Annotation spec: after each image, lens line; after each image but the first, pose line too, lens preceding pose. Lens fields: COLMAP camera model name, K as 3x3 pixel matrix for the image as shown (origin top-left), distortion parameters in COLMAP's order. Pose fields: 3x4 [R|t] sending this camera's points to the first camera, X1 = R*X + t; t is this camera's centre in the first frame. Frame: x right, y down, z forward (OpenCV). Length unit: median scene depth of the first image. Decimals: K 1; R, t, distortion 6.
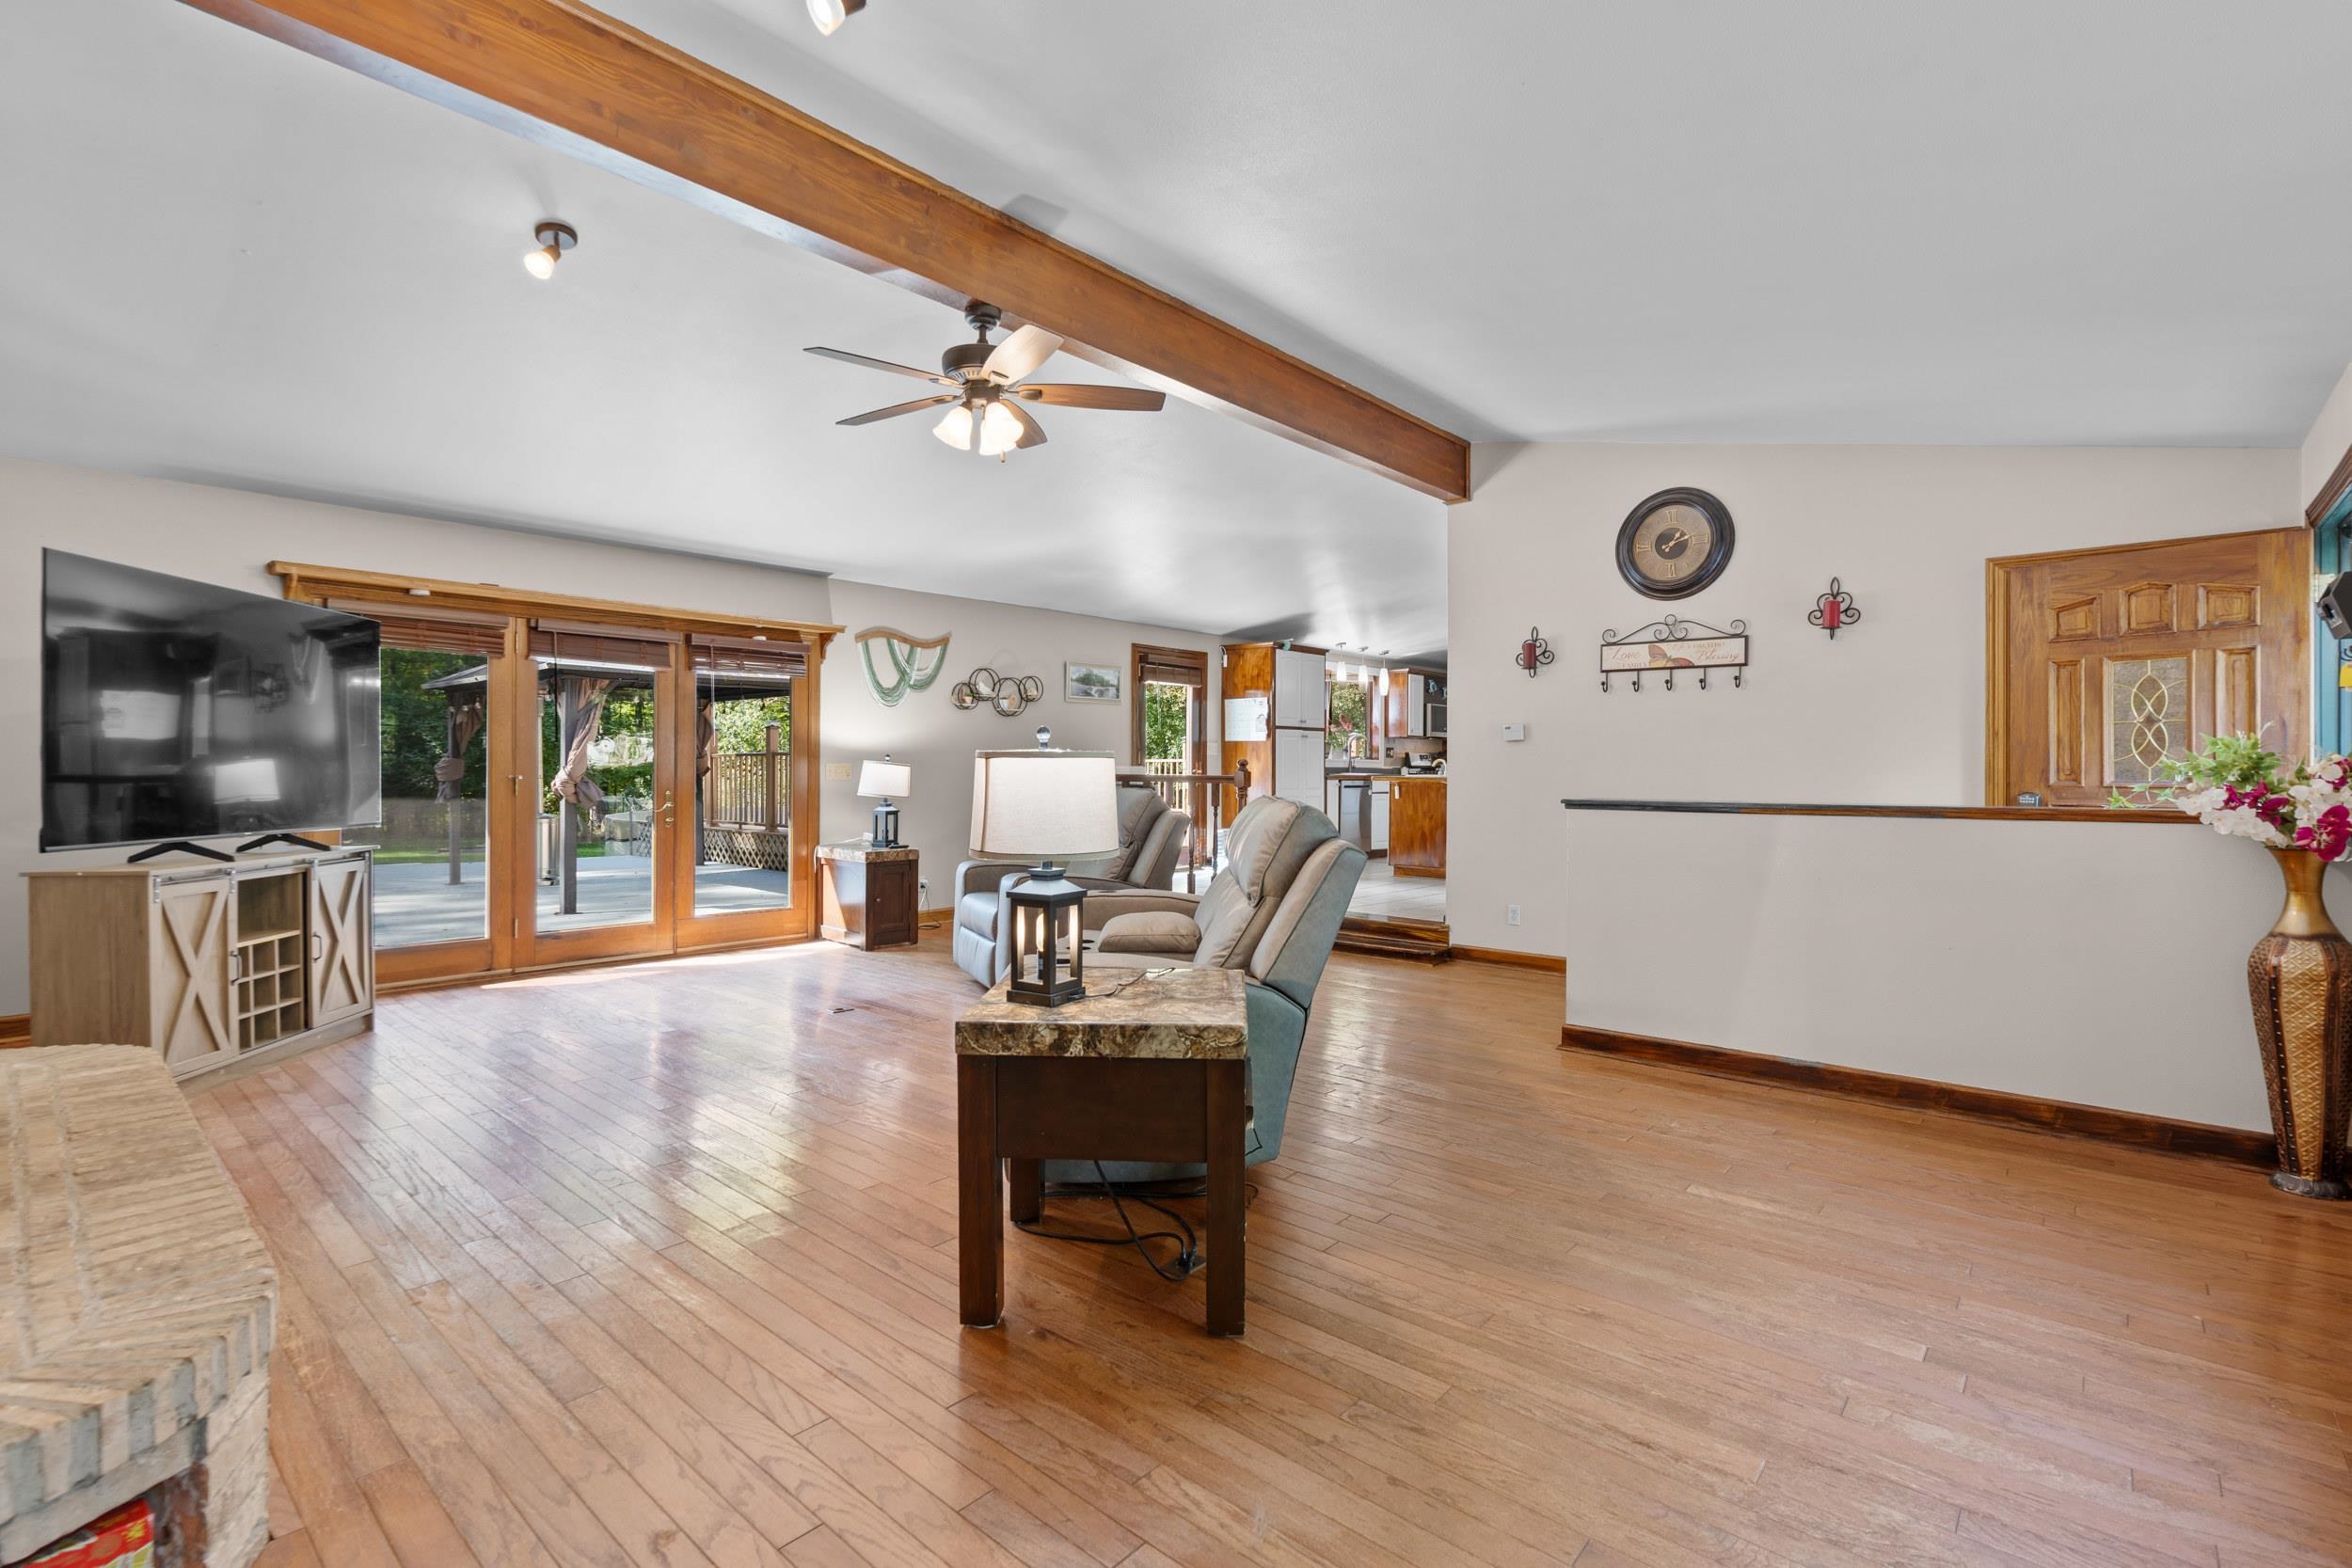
lens RADIAL K [[1083.2, 0, 1163.0], [0, 1083.2, 787.4], [0, 0, 1]] dist [-0.004937, 0.001811]
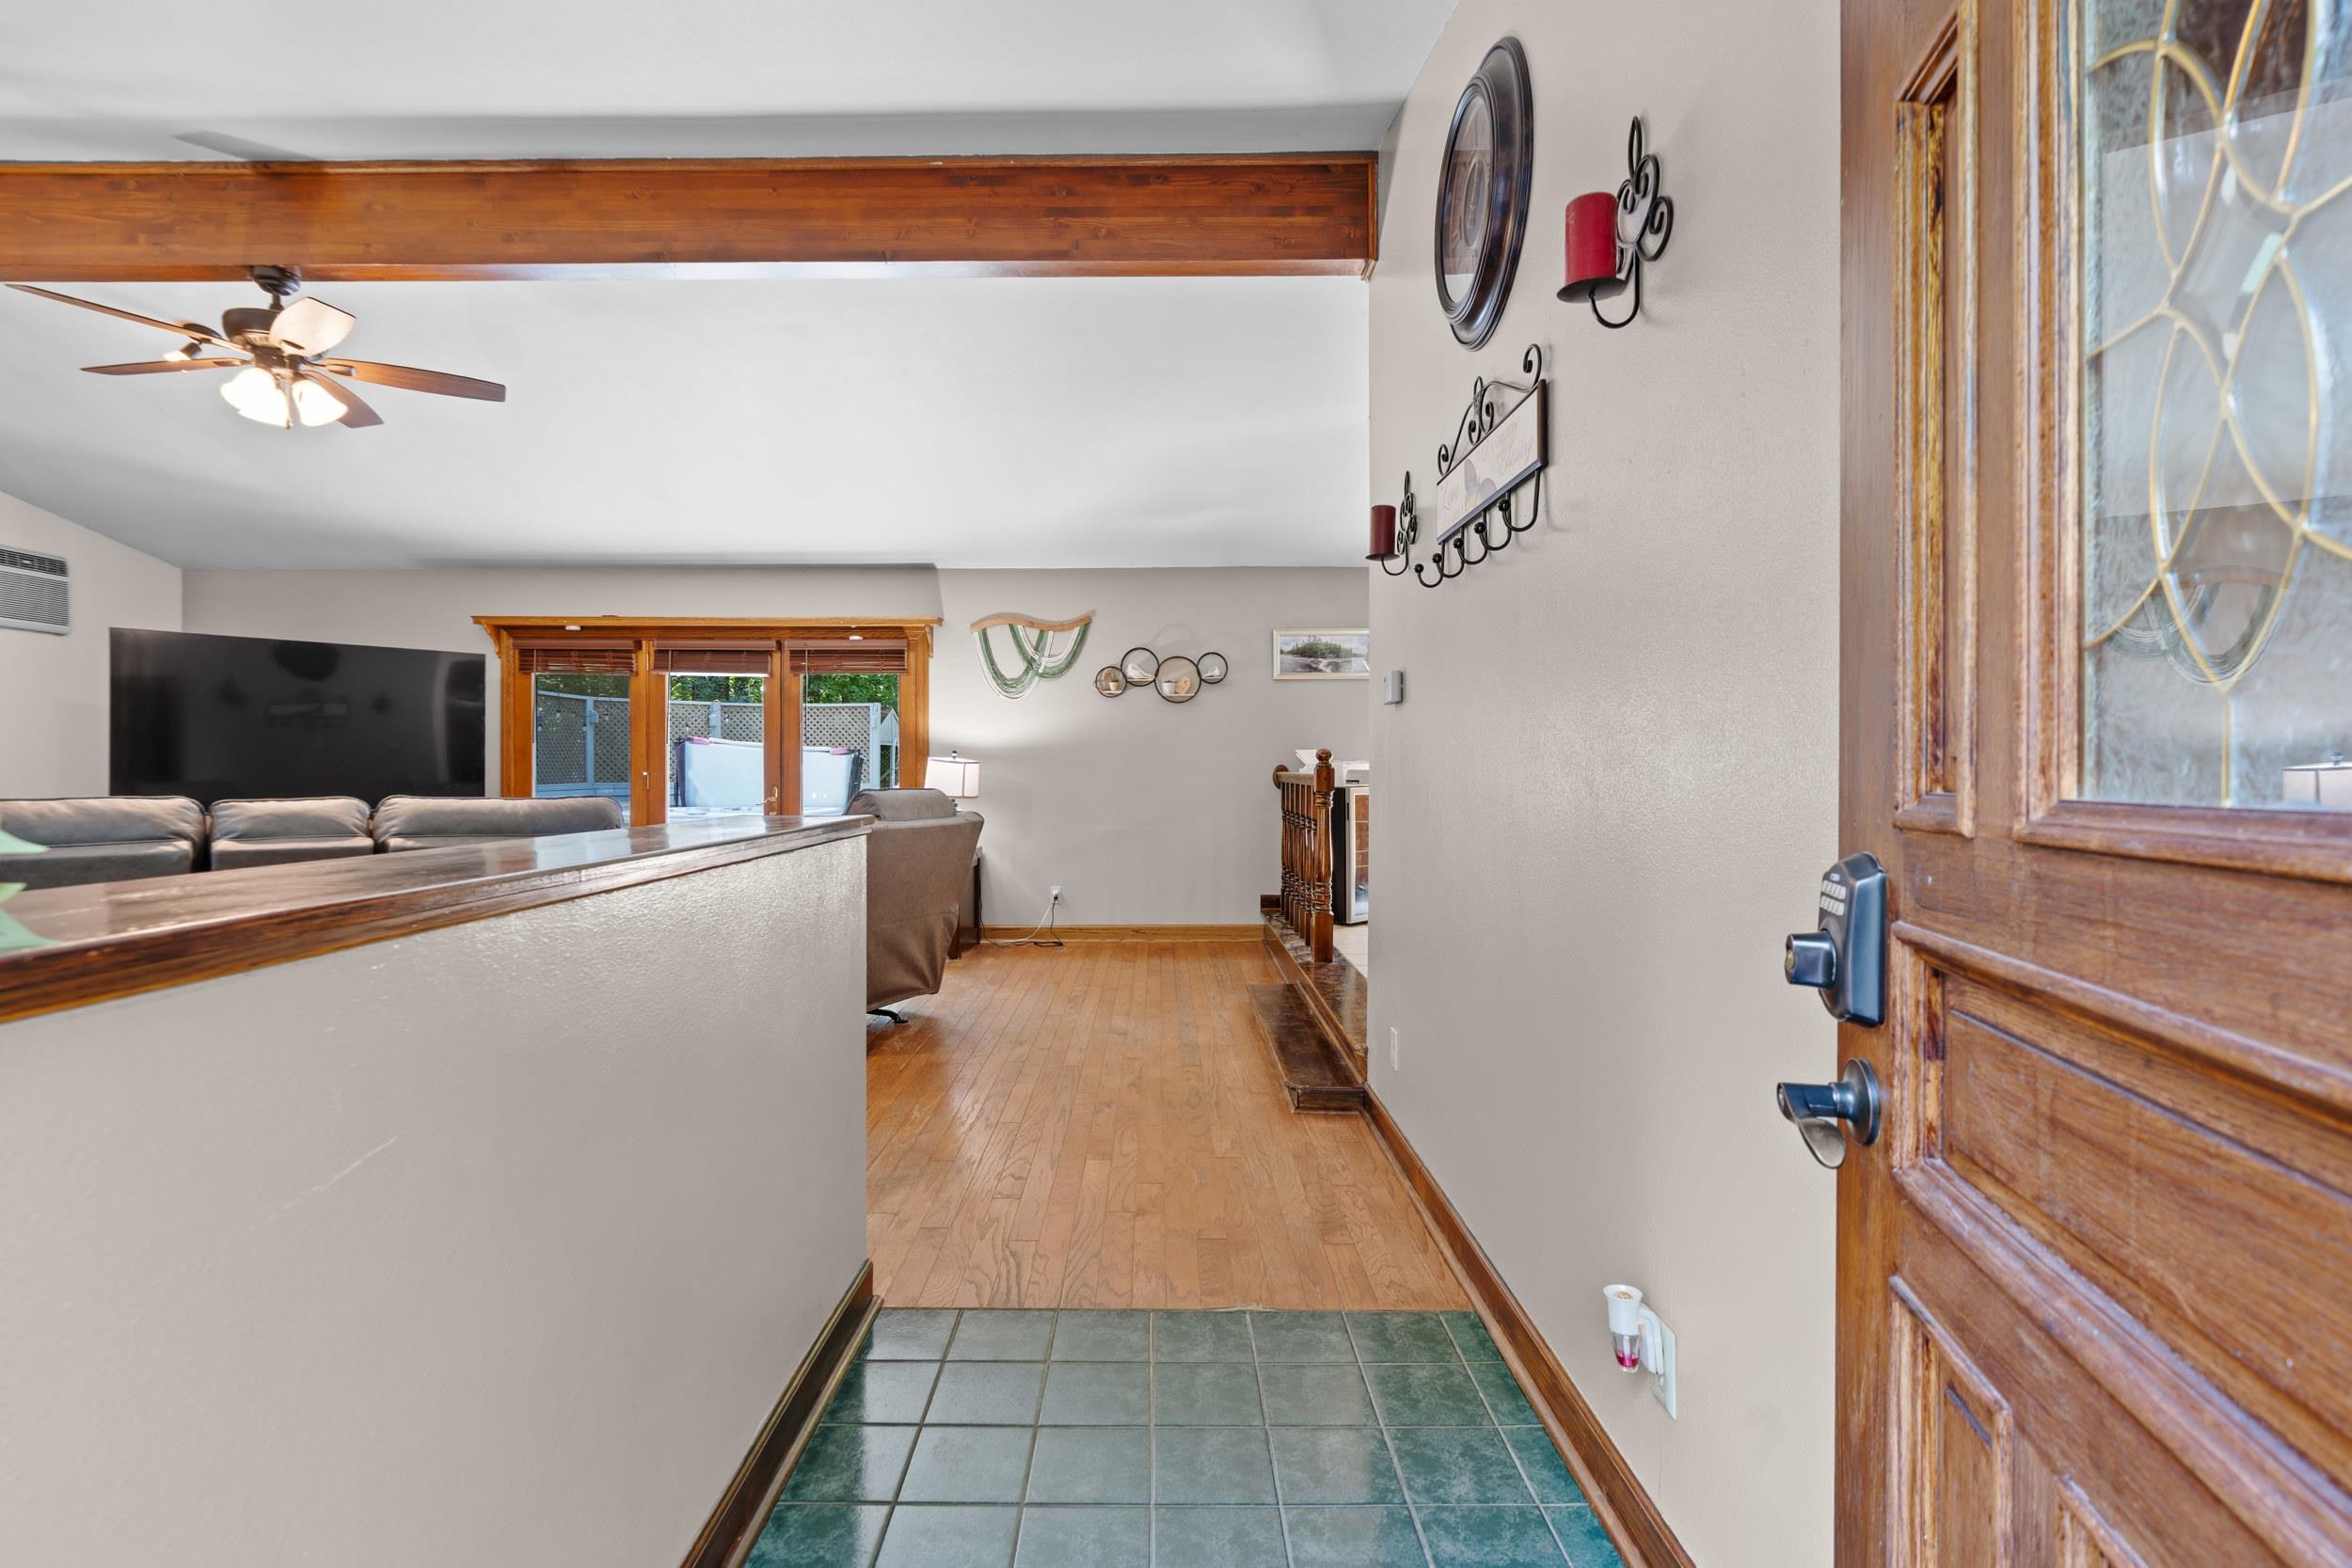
lens RADIAL K [[1083.2, 0, 1161.9], [0, 1083.2, 792.8], [0, 0, 1]] dist [-0.004937, 0.001811]
pose [[0.659286, 0.015489, -0.751733, 0.561077], [-0.012747, 0.999874, 0.009423, -0.004281], [0.751784, 0.003370, 0.659401, 0.511696]]
